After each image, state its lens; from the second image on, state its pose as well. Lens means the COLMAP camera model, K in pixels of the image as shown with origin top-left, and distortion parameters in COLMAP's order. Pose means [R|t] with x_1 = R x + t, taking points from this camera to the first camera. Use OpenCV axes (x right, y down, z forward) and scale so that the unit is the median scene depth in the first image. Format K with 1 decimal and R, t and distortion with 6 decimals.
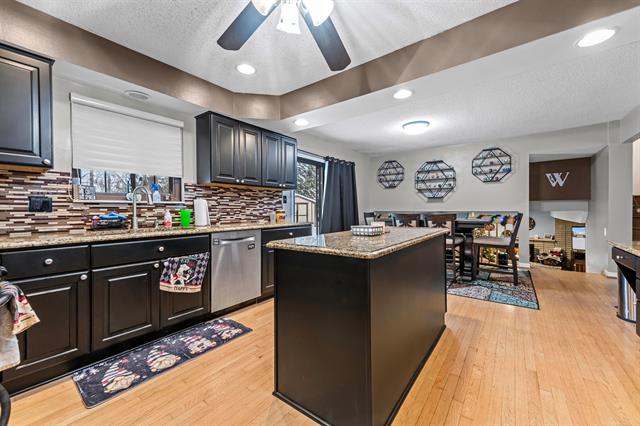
lens RADIAL K [[257.4, 0, 319.8], [0, 257.4, 211.8], [0, 0, 1]] dist [0.011872, -0.001471]
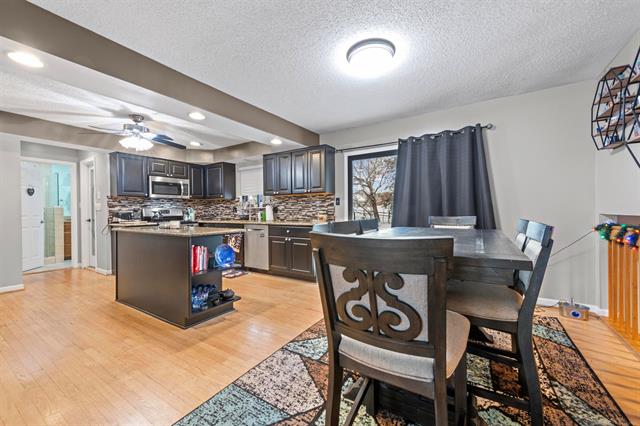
lens RADIAL K [[257.4, 0, 325.8], [0, 257.4, 213.0], [0, 0, 1]] dist [0.011872, -0.001471]
pose [[0.077219, 0.012510, -0.996936, 1.090267], [0.000004, 0.999921, 0.012548, -0.017274], [0.997014, -0.000973, 0.077213, 1.047979]]
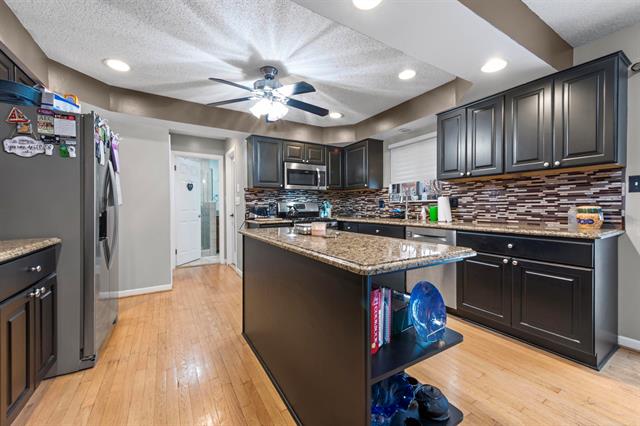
lens RADIAL K [[257.4, 0, 324.3], [0, 257.4, 209.7], [0, 0, 1]] dist [0.011872, -0.001471]
pose [[-0.366522, 0.016978, -0.930255, 0.608906], [0.000247, 0.999835, 0.018151, -0.012300], [0.930409, 0.006423, -0.366465, 0.782643]]
